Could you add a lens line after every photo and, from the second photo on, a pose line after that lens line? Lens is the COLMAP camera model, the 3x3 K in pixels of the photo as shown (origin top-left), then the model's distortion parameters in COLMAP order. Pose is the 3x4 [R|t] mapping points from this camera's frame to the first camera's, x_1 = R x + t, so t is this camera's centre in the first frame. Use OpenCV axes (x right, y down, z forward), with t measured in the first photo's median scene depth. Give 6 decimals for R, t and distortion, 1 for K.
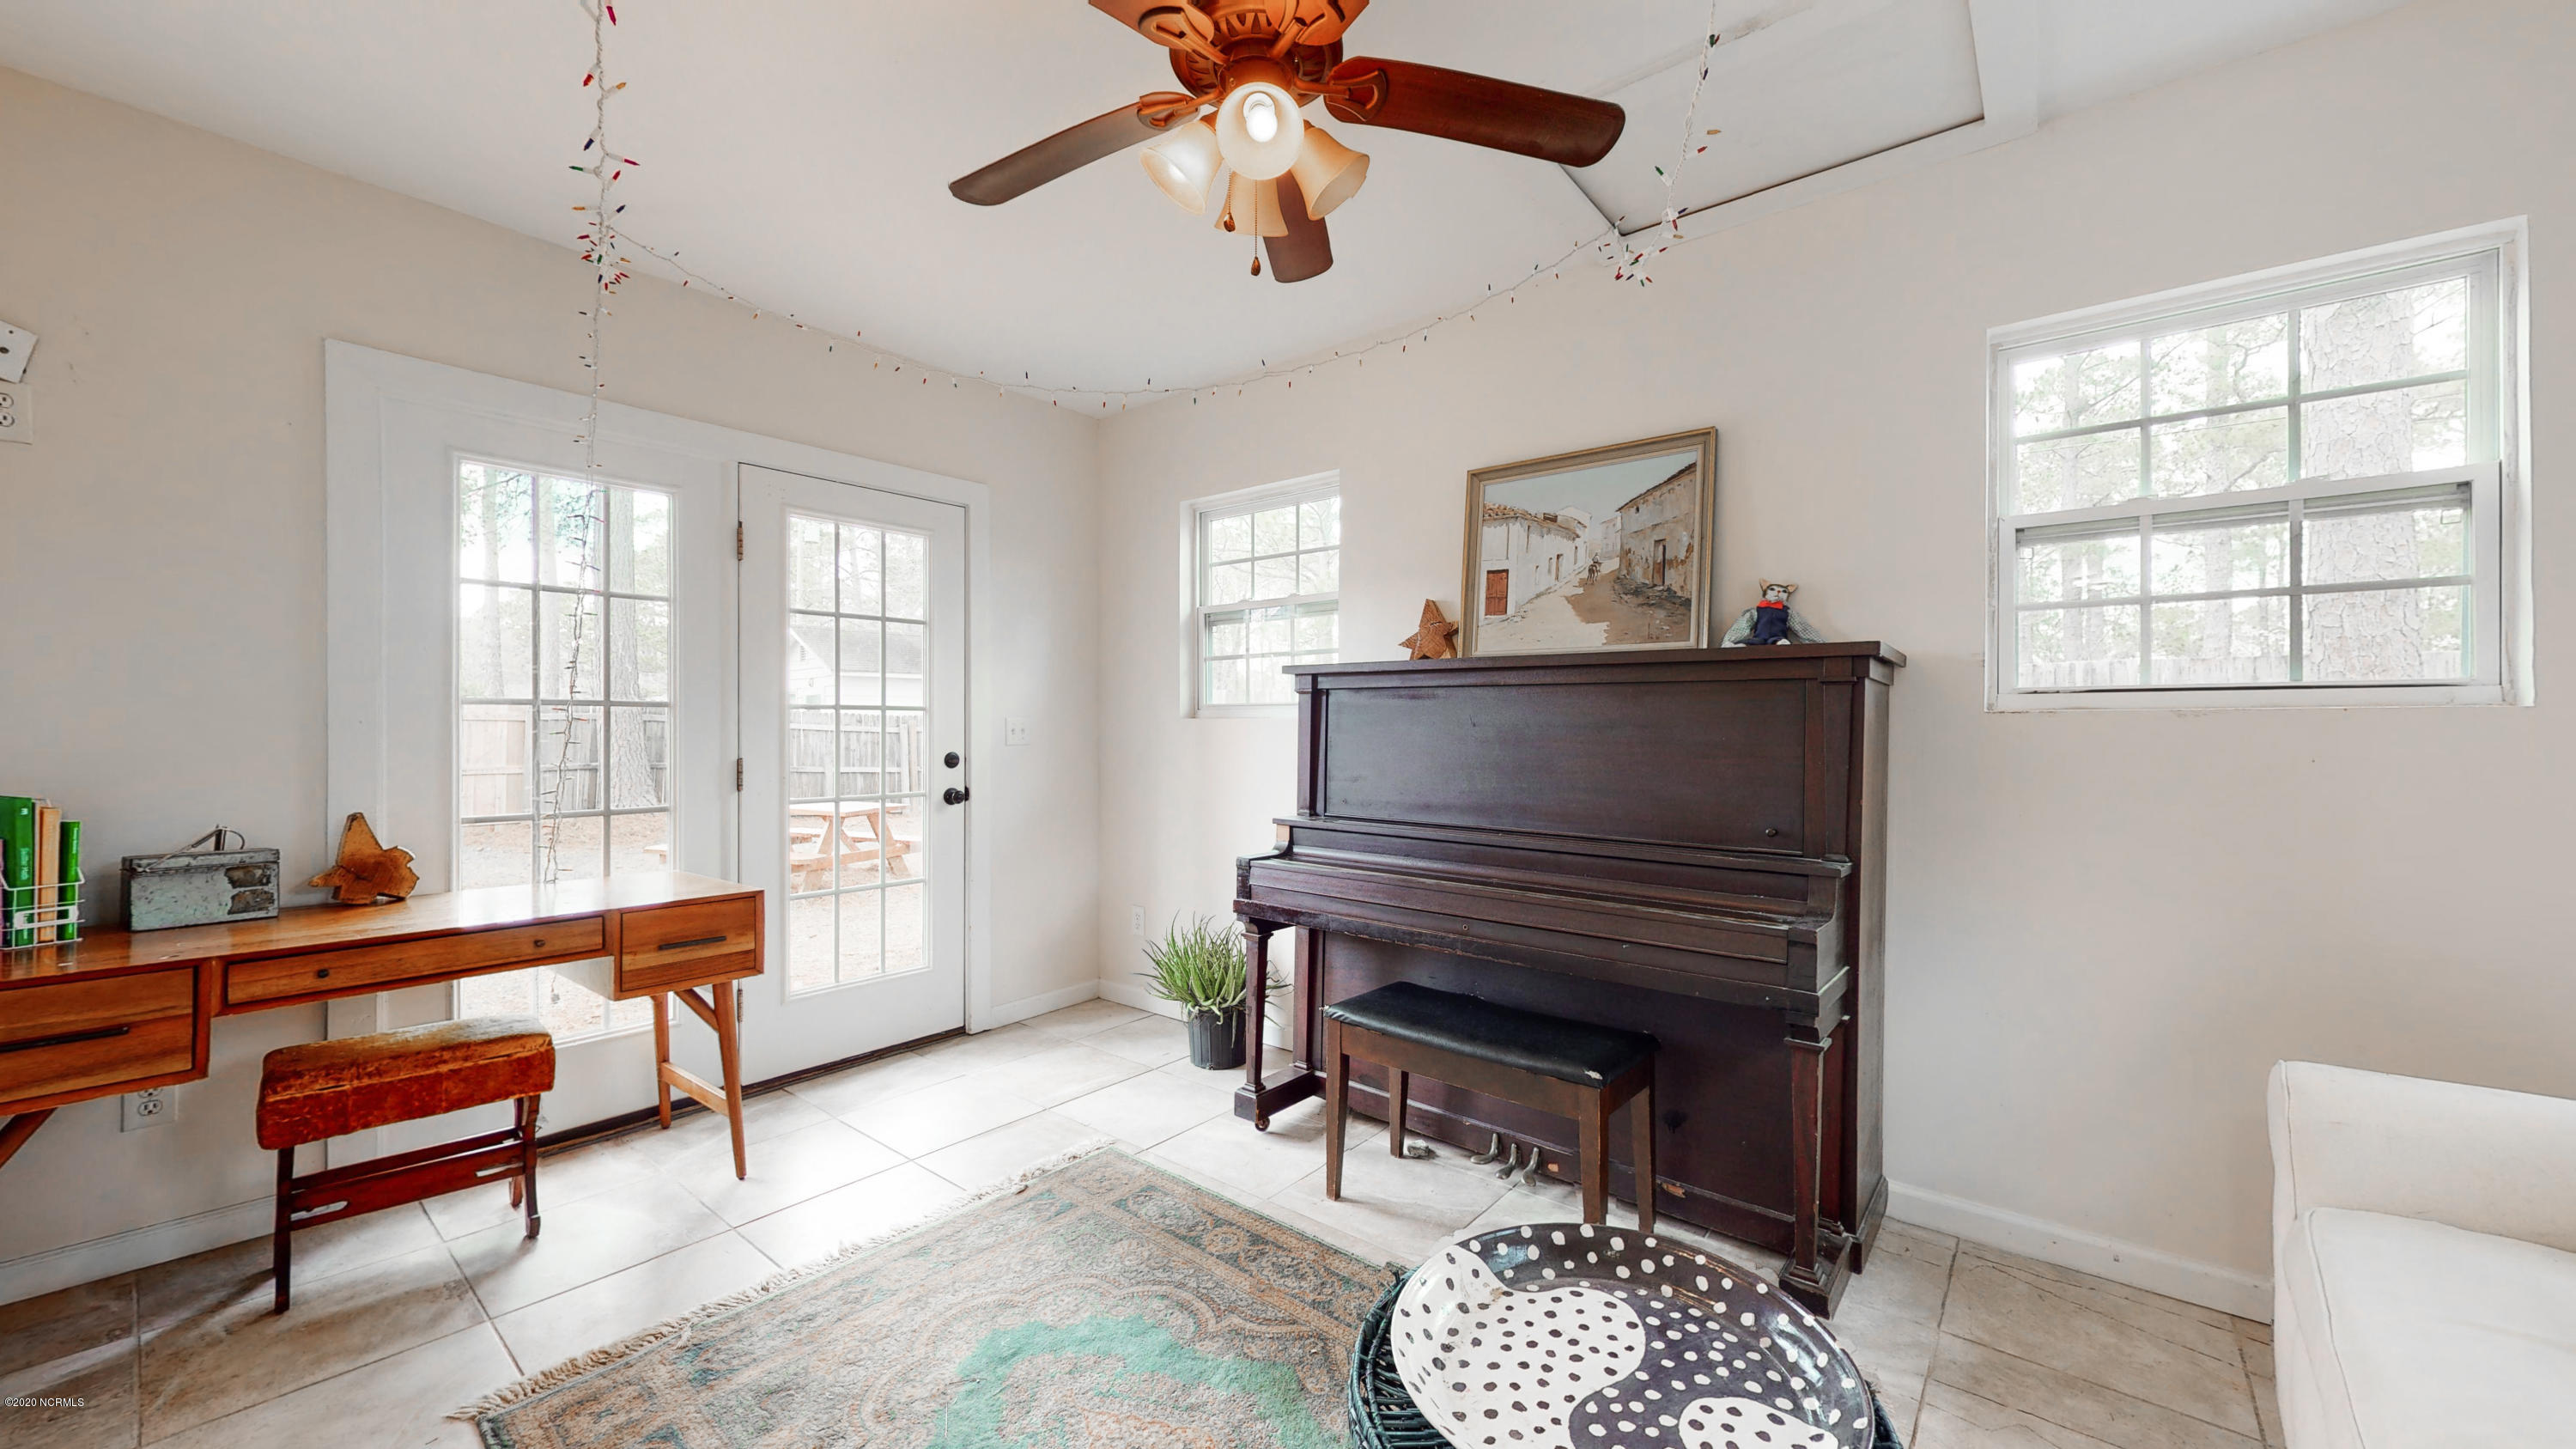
lens RADIAL K [[967.7, 0, 1286.2], [0, 967.7, 728.2], [0, 0, 1]] dist [-0.001581, -0.000150]
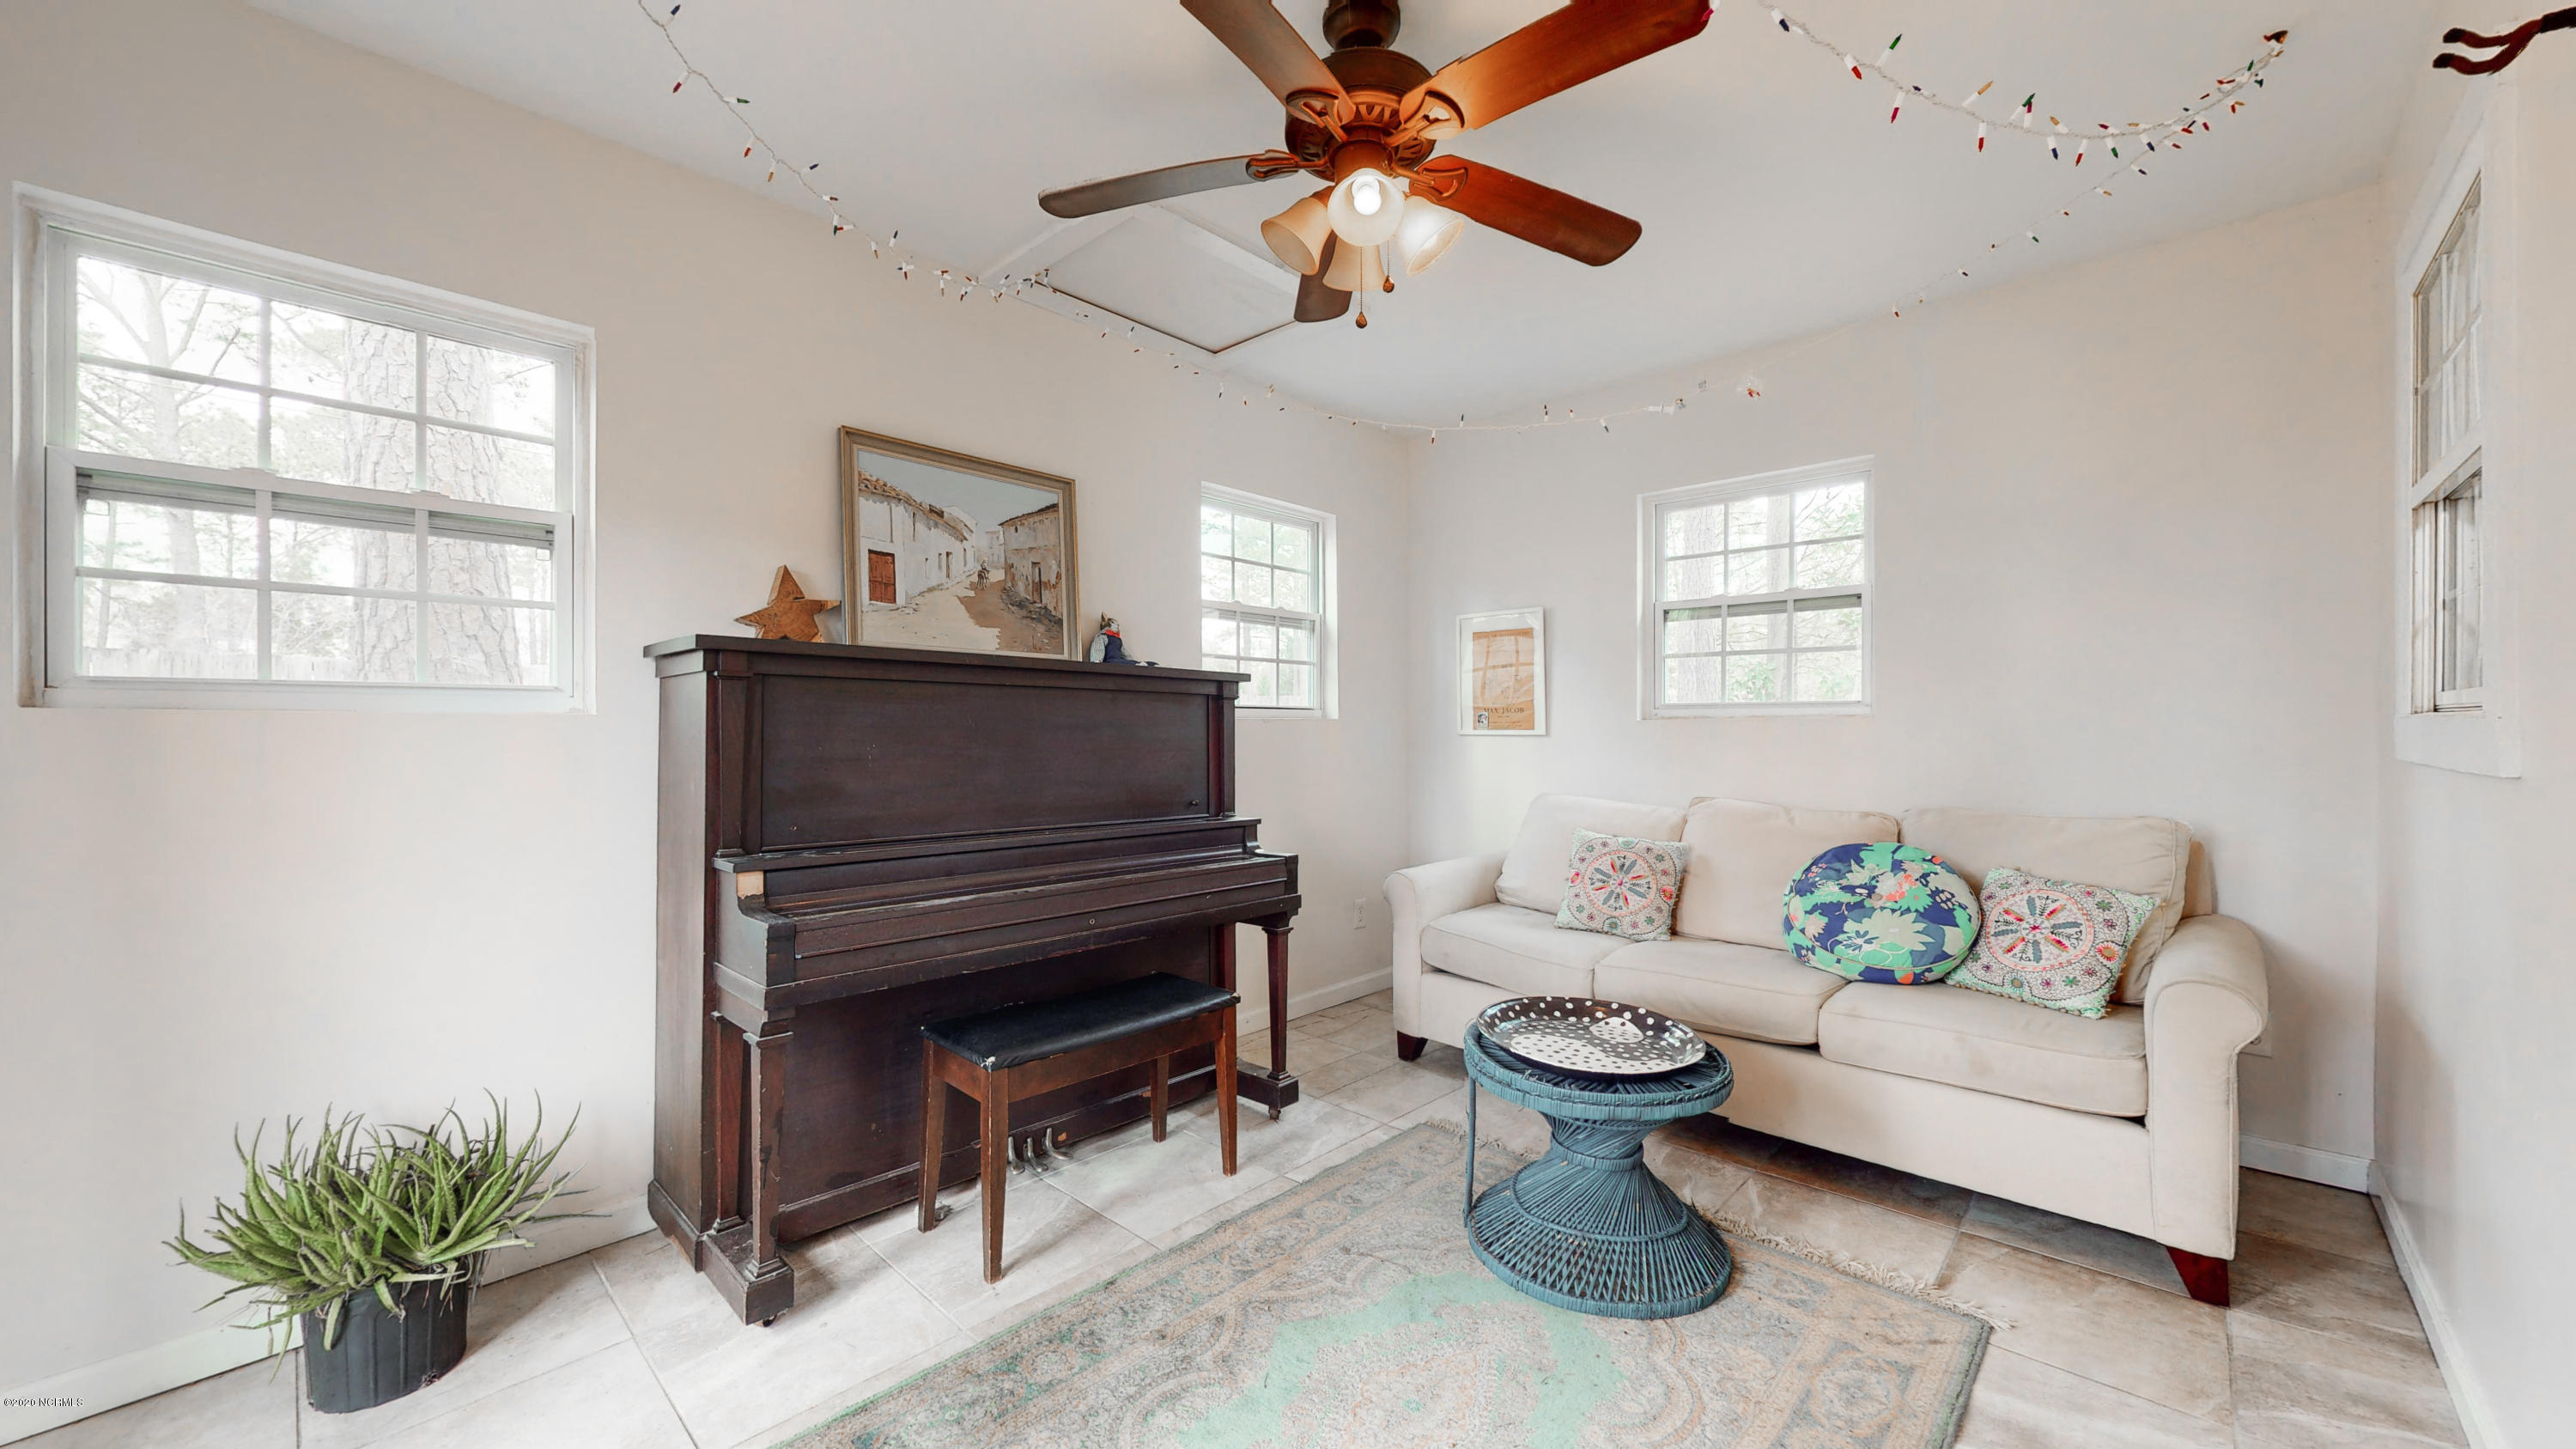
lens RADIAL K [[967.7, 0, 1286.8], [0, 967.7, 729.6], [0, 0, 1]] dist [-0.001581, -0.000150]
pose [[0.058565, -0.002865, 0.998279, -0.723806], [-0.000597, 0.999996, 0.002905, -0.001379], [-0.998283, -0.000766, 0.058563, 0.631310]]
